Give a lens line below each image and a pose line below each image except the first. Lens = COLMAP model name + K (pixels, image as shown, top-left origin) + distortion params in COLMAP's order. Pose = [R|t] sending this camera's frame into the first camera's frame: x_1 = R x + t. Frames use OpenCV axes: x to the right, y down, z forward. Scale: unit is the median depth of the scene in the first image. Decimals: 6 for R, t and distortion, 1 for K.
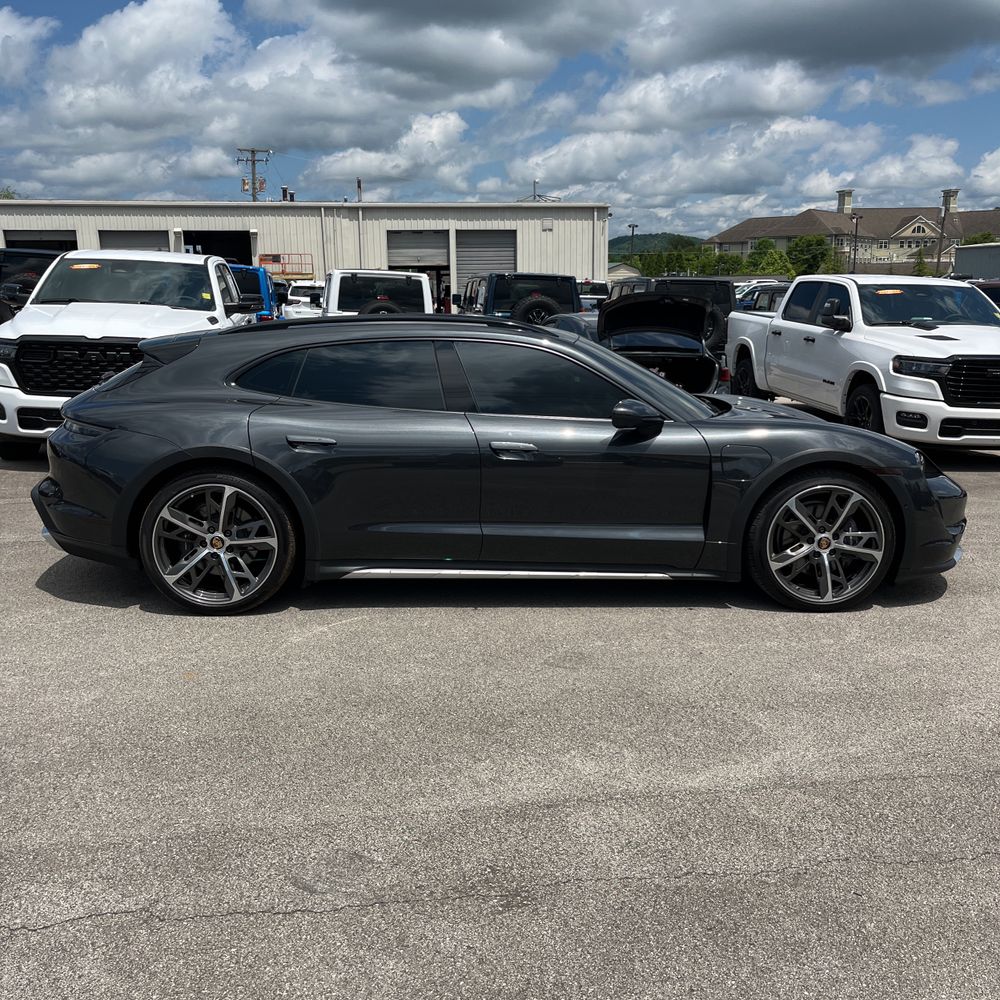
lens RADIAL K [[1053.8, 0, 499.0], [0, 1053.8, 471.7], [0, 0, 1]] dist [0.006119, -0.006174]
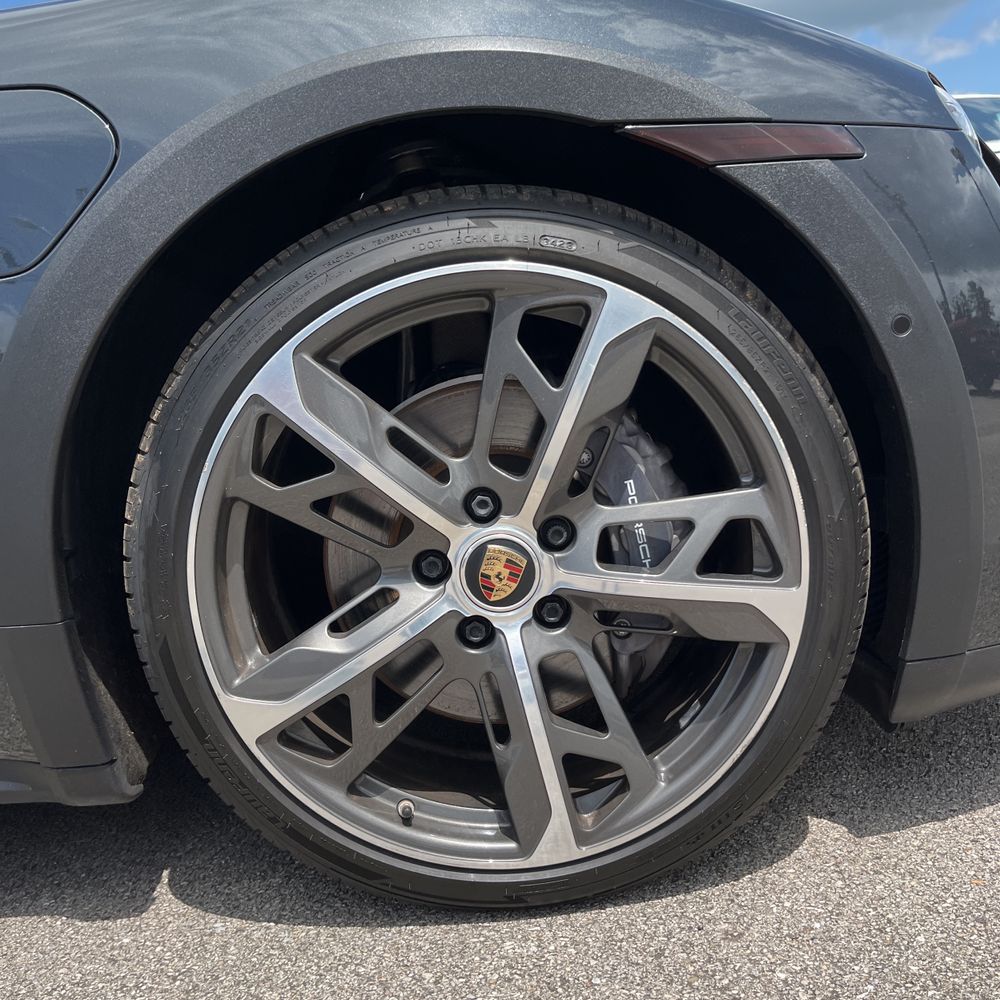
lens RADIAL K [[1085.7, 0, 512.6], [0, 1085.7, 486.8], [0, 0, 1]] dist [0.010740, -0.017498]
pose [[0.993613, -0.105358, -0.040413, 0.150747], [0.106578, 0.993872, 0.029322, 0.021814], [0.037076, -0.033442, 0.998753, 0.376892]]
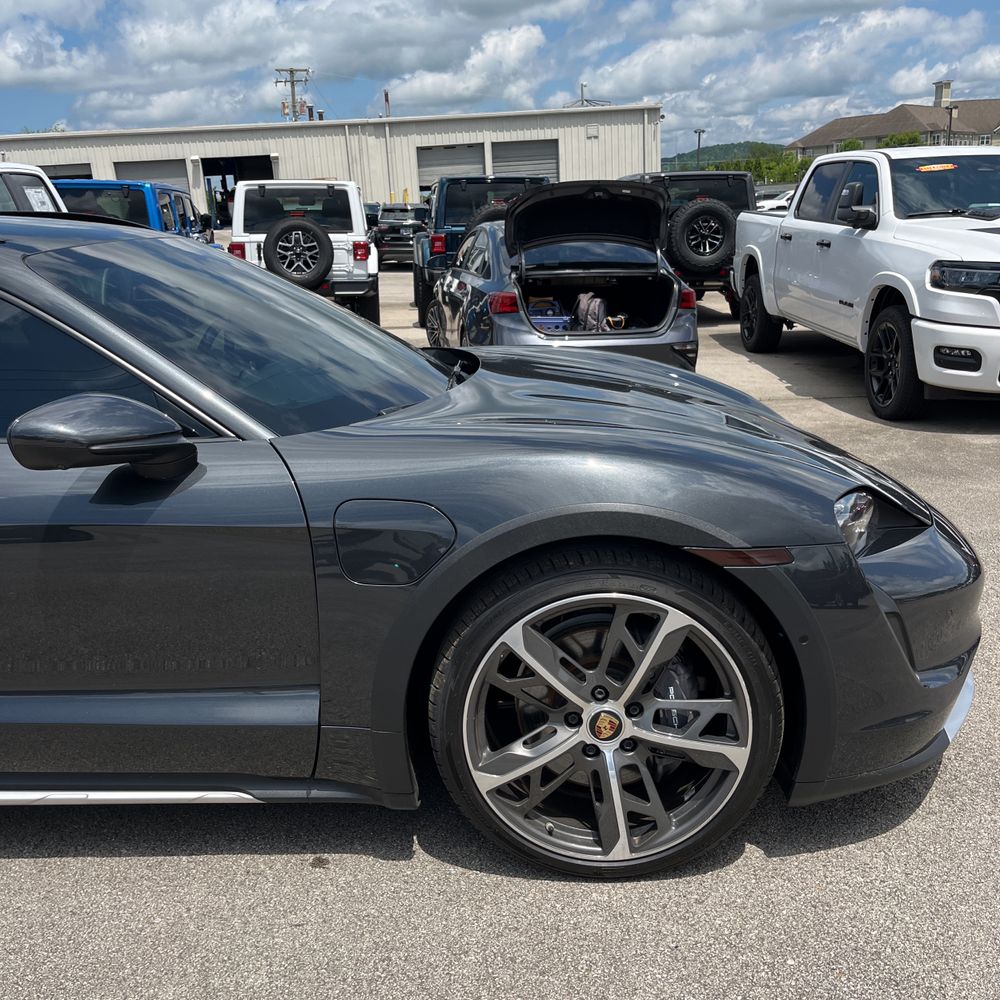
lens RADIAL K [[1030.7, 0, 500.0], [0, 1030.7, 500.0], [0, 0, 1]] dist [-0.008541, -0.015597]
pose [[0.995588, -0.018710, -0.091944, 0.143911], [0.027750, 0.994794, 0.098052, -0.028348], [0.089630, -0.100171, 0.990925, 0.285699]]
